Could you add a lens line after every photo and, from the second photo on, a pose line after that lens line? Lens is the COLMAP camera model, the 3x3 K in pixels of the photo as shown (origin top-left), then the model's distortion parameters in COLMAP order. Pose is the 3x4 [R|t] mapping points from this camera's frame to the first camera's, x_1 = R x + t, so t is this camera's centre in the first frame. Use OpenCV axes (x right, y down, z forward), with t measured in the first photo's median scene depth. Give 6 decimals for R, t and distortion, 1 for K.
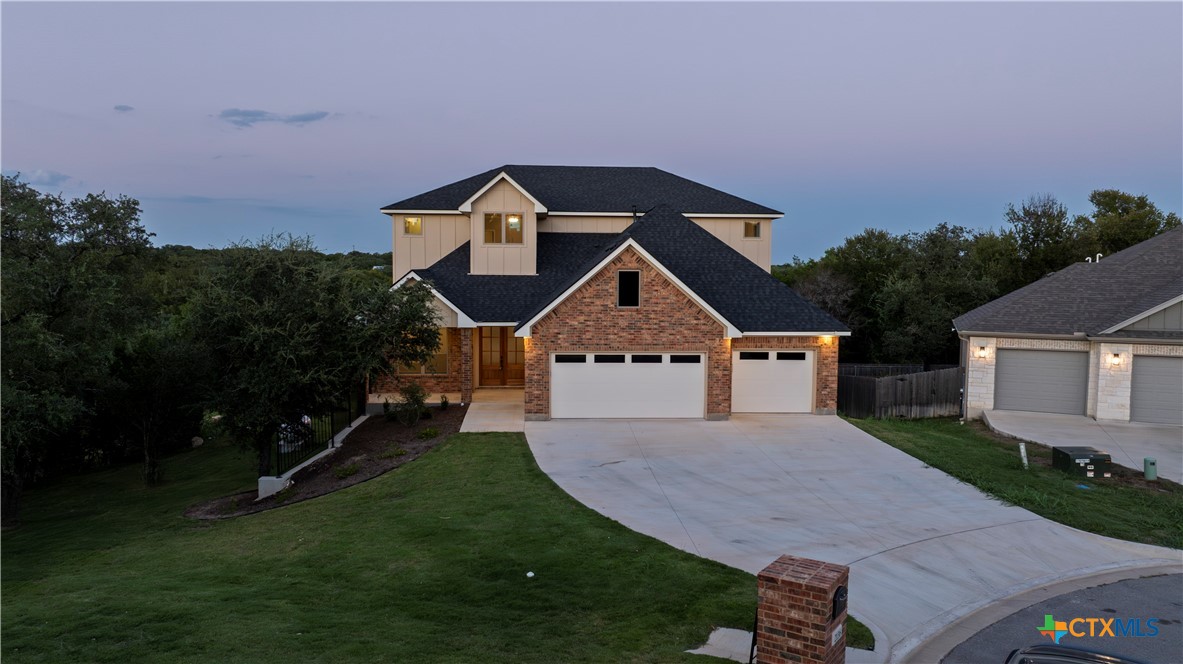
lens RADIAL K [[820.3, 0, 591.5], [0, 820.3, 332.0], [0, 0, 1]] dist [-0.030486, -0.001705]
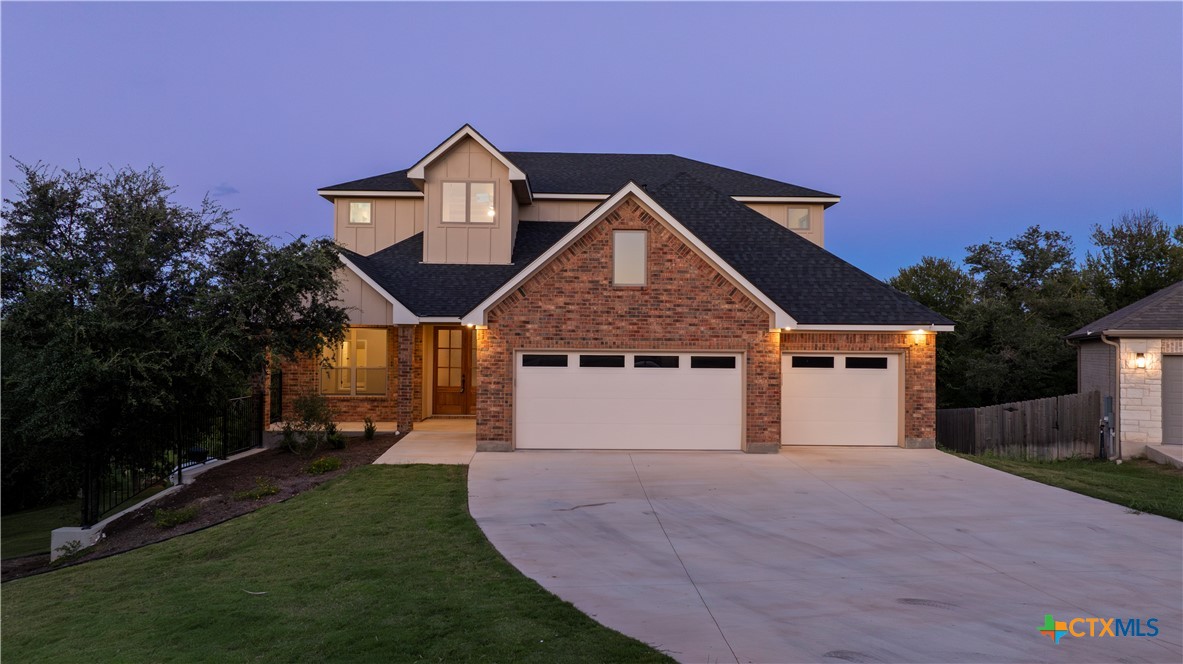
lens RADIAL K [[892.3, 0, 585.5], [0, 892.3, 308.8], [0, 0, 1]] dist [-0.030971, 0.007982]
pose [[0.999620, 0.001771, -0.027498, 0.028735], [-0.004360, 0.995525, -0.094394, 0.059377], [0.027208, 0.094478, 0.995155, 0.255319]]
